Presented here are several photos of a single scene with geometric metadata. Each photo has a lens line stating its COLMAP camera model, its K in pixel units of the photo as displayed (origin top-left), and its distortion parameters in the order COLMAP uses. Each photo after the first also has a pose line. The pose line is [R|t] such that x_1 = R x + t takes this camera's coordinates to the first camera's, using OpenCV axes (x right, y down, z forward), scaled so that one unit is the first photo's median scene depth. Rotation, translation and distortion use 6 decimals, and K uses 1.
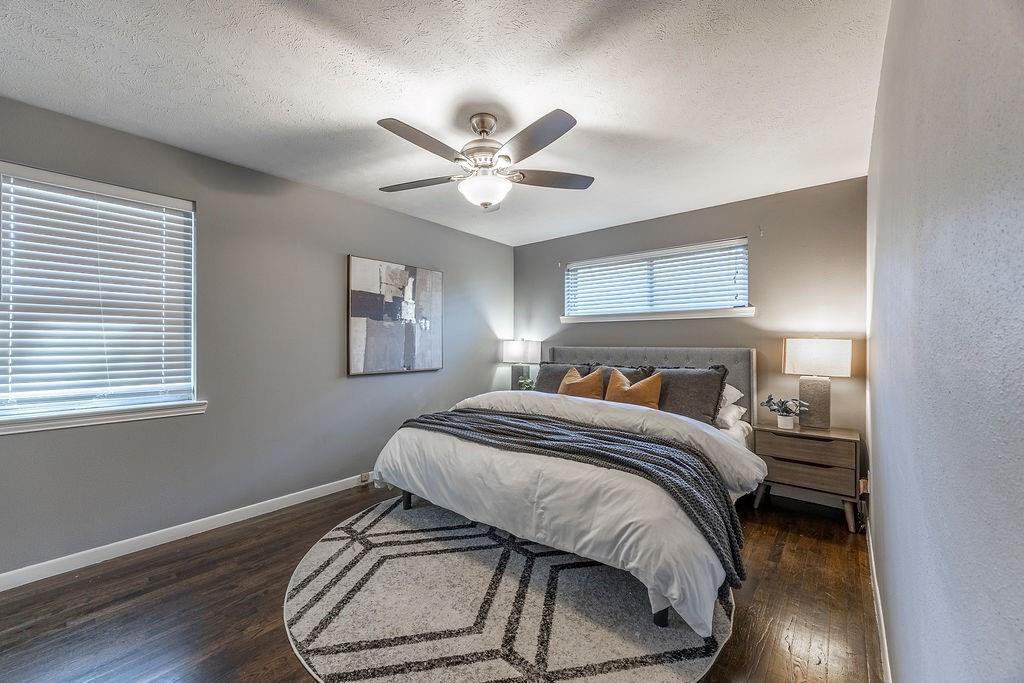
lens RADIAL K [[394.5, 0, 514.6], [0, 394.5, 343.7], [0, 0, 1]] dist [-0.001498, -0.000323]
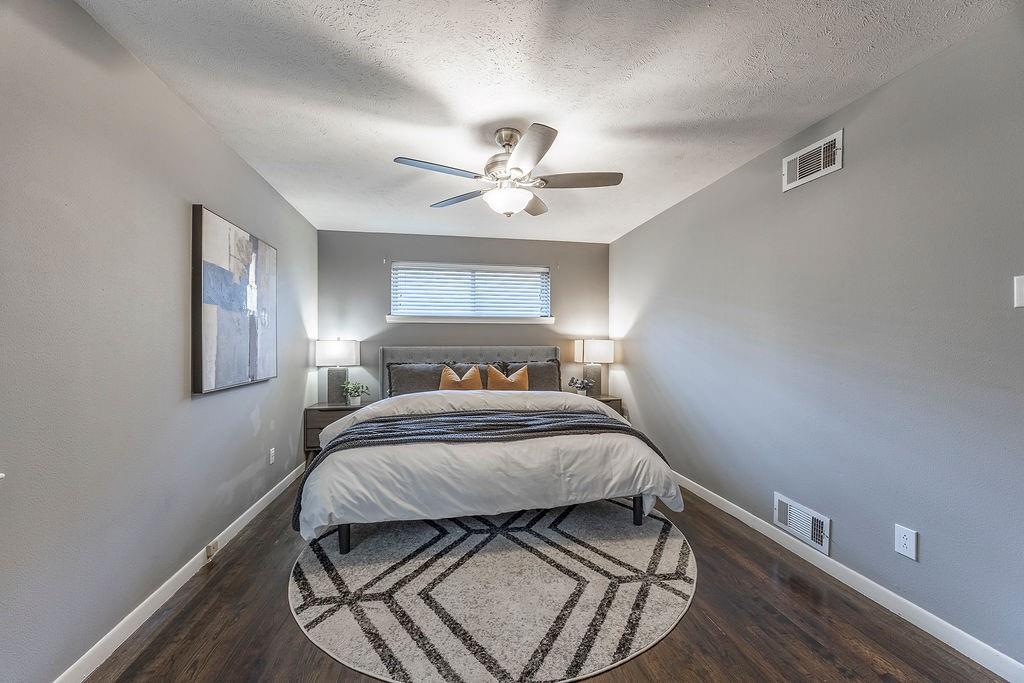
lens RADIAL K [[394.5, 0, 514.6], [0, 394.5, 343.7], [0, 0, 1]] dist [-0.001498, -0.000323]
pose [[0.634008, -0.003966, 0.773316, -0.780859], [0.003384, 0.999992, 0.002354, -0.002442], [-0.773319, 0.001124, 0.634016, 0.271467]]
